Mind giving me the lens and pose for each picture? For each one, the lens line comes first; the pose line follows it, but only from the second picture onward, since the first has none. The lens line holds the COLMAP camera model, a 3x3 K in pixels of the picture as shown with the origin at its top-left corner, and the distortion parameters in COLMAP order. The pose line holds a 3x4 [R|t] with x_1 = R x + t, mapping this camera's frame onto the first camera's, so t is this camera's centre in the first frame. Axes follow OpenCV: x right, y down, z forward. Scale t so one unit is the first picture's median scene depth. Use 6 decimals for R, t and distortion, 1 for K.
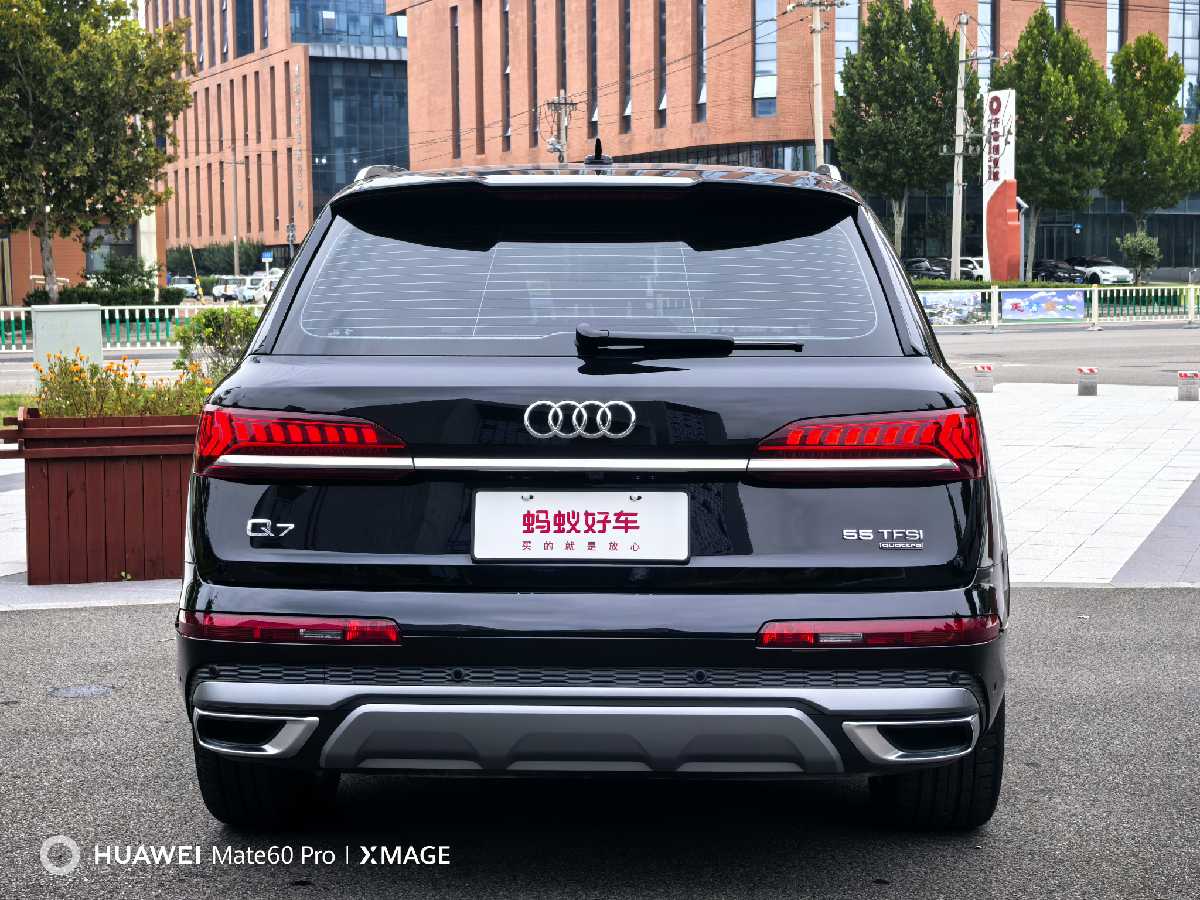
lens RADIAL K [[2033.4, 0, 608.7], [0, 2033.4, 429.2], [0, 0, 1]] dist [0.082435, 0.000000]
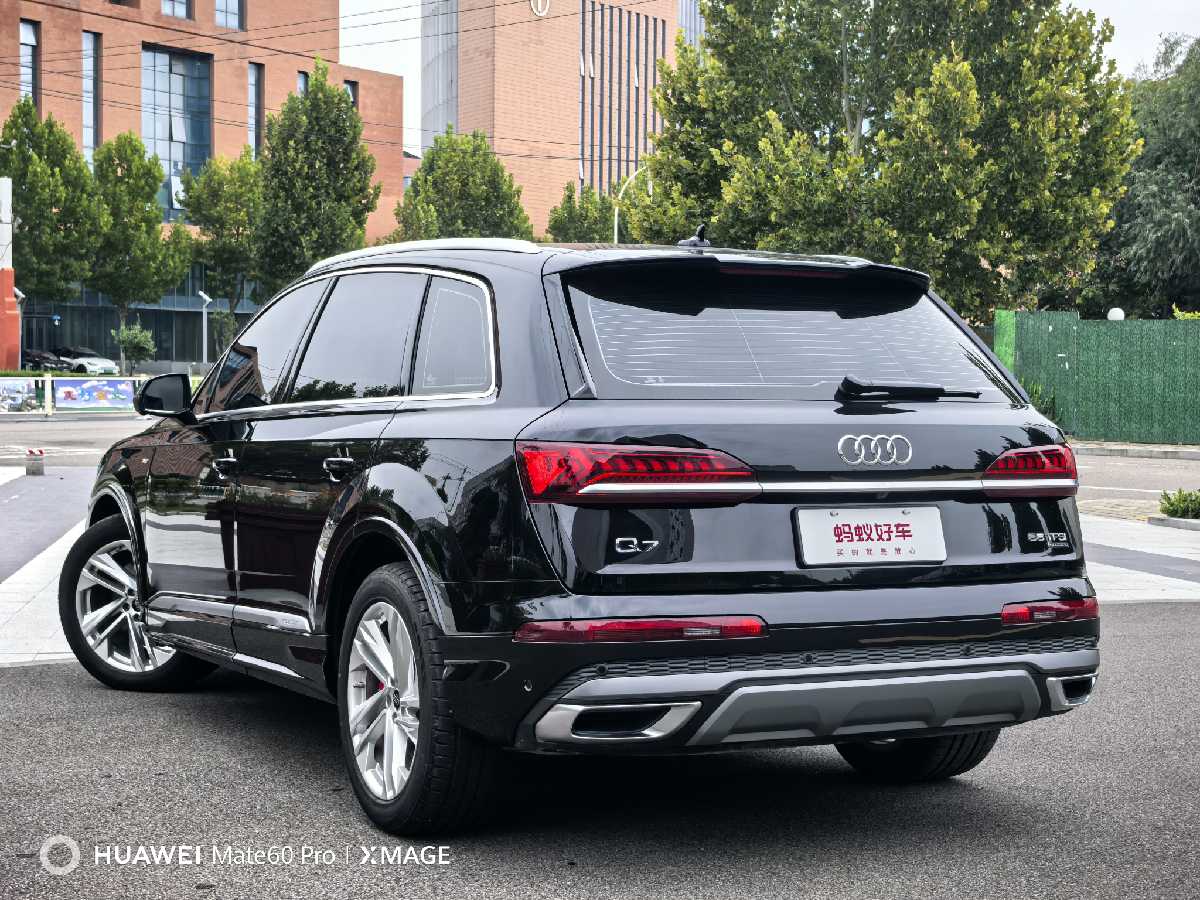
lens RADIAL K [[2033.4, 0, 603.0], [0, 2033.4, 470.3], [0, 0, 1]] dist [0.082435, 0.000000]
pose [[0.864627, -0.006888, 0.502368, -0.329095], [0.019932, 0.999589, -0.020600, 0.012555], [-0.502019, 0.027825, 0.864409, 0.000377]]
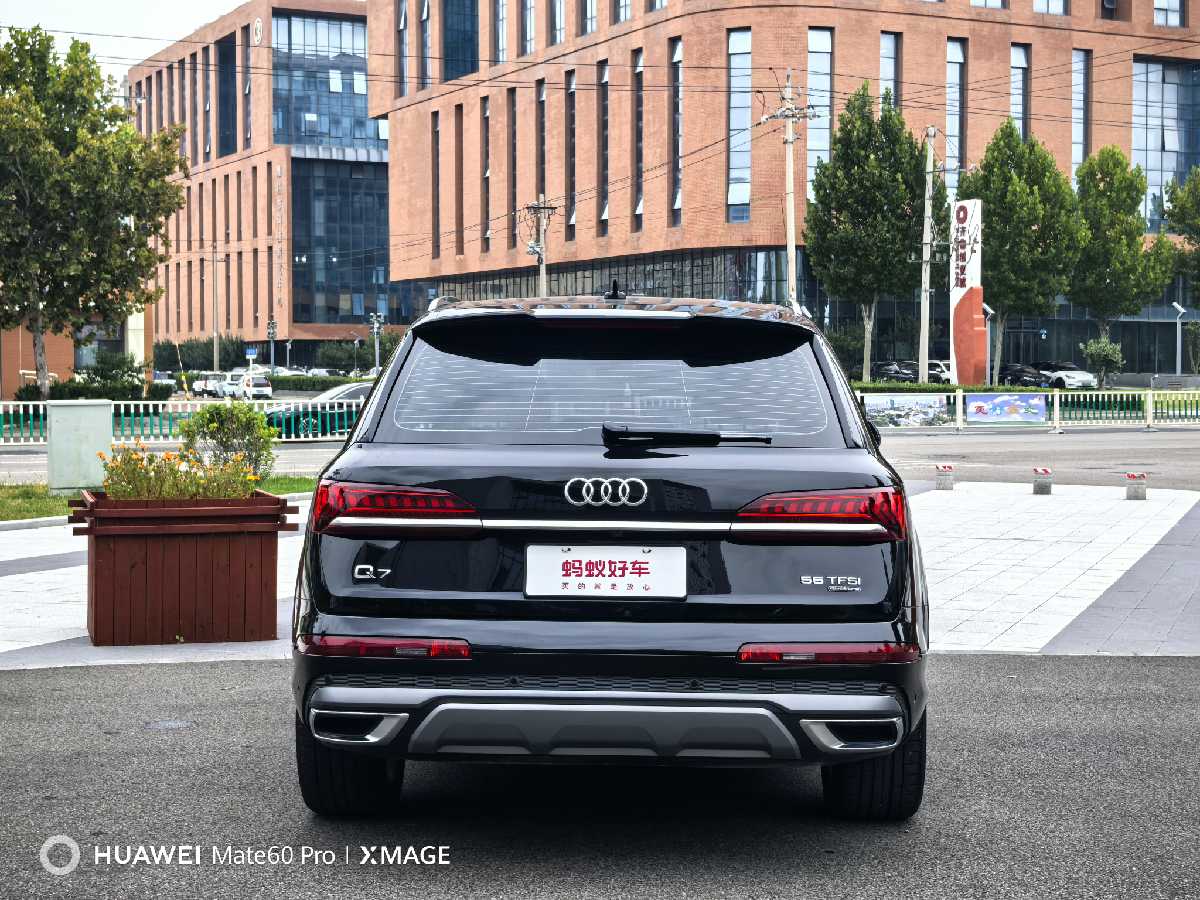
lens RADIAL K [[2033.4, 0, 579.2], [0, 2033.4, 432.5], [0, 0, 1]] dist [0.082435, 0.000000]
pose [[0.999956, 0.009288, -0.001017, -0.012897], [-0.009325, 0.998870, -0.046601, 0.007772], [0.000583, 0.046609, 0.998913, -0.144824]]
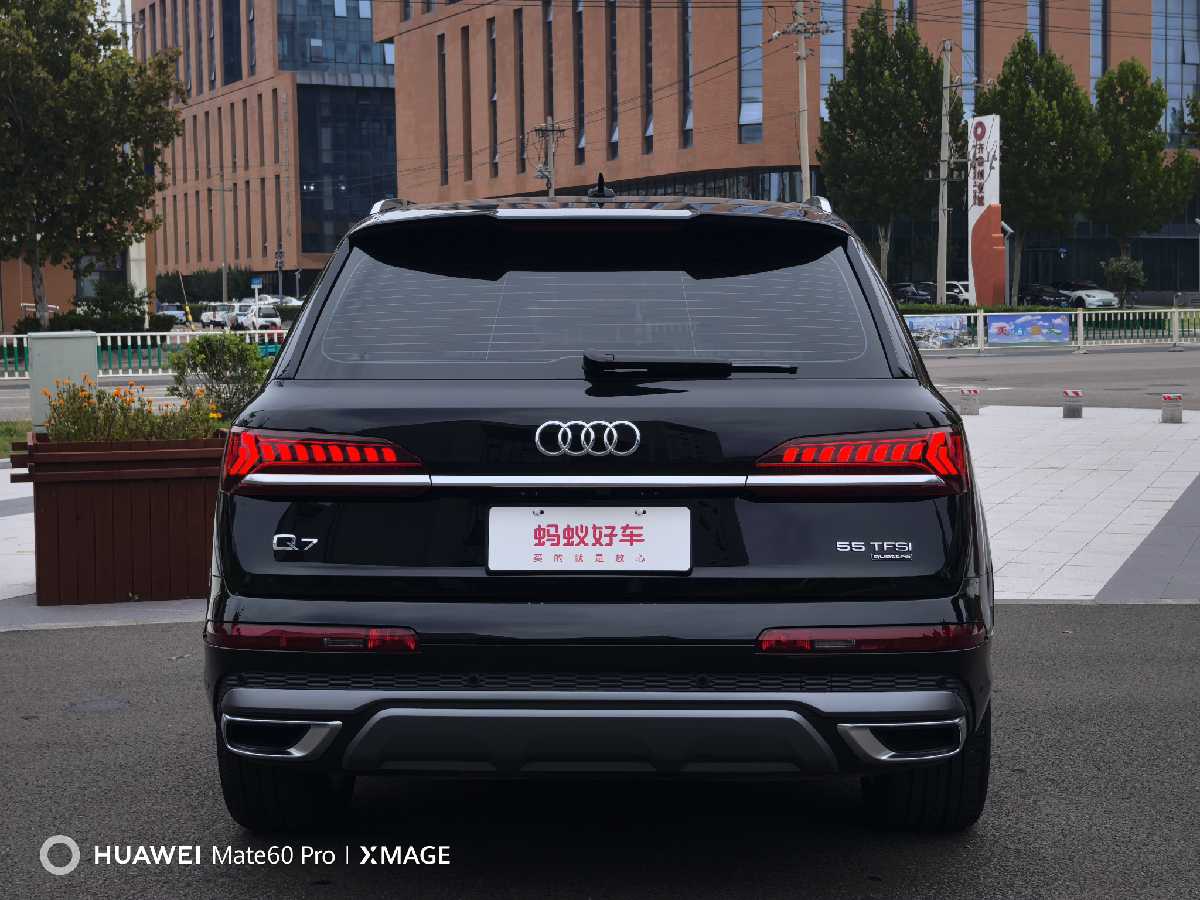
lens RADIAL K [[2033.4, 0, 597.8], [0, 2033.4, 419.8], [0, 0, 1]] dist [0.082435, 0.000000]
pose [[0.999993, -0.003659, 0.001013, -0.004159], [0.003675, 0.999852, -0.016815, 0.001316], [-0.000952, 0.016819, 0.999858, -0.025348]]
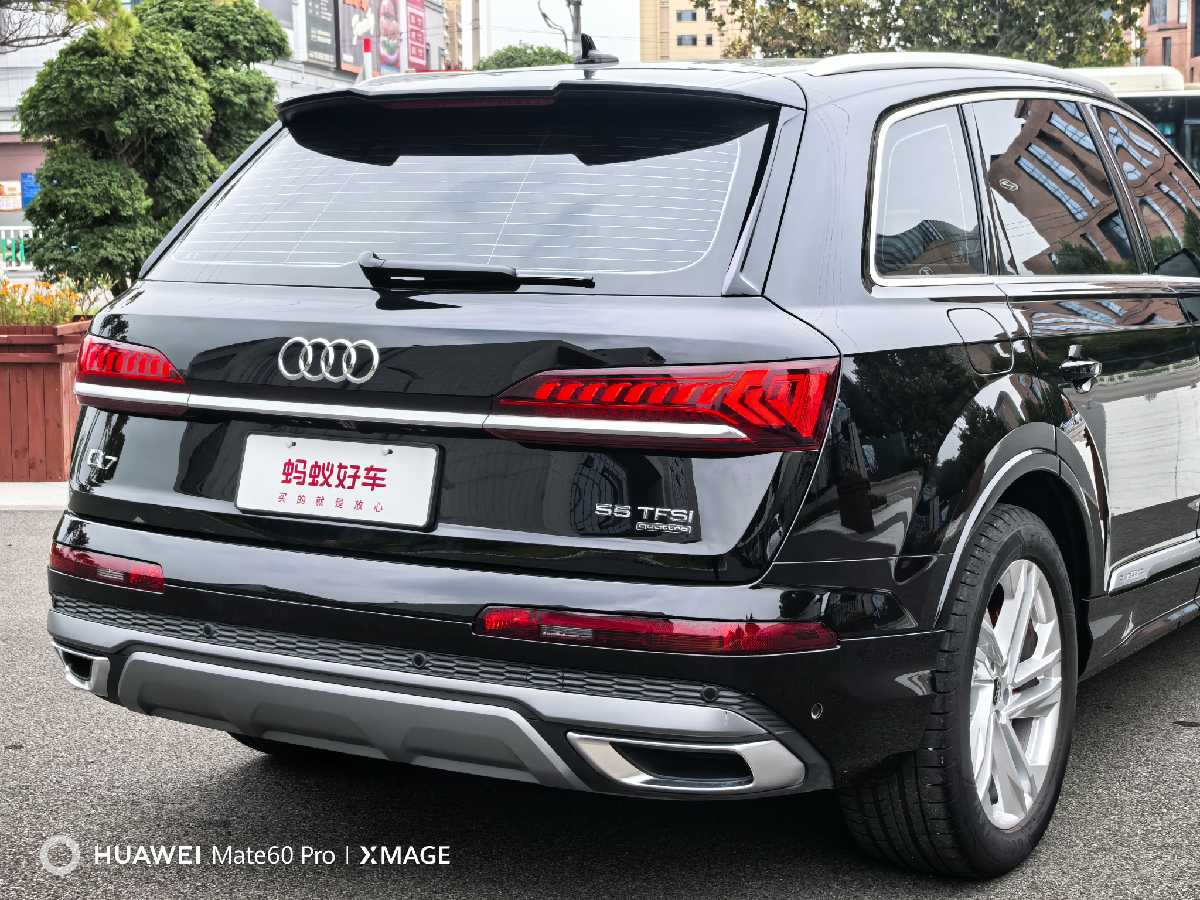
lens RADIAL K [[2033.4, 0, 604.4], [0, 2033.4, 447.9], [0, 0, 1]] dist [0.082435, 0.000000]
pose [[0.878786, 0.056967, -0.473803, 0.215405], [-0.029232, 0.997411, 0.065705, -0.012005], [0.476319, -0.043891, 0.878176, 0.113667]]
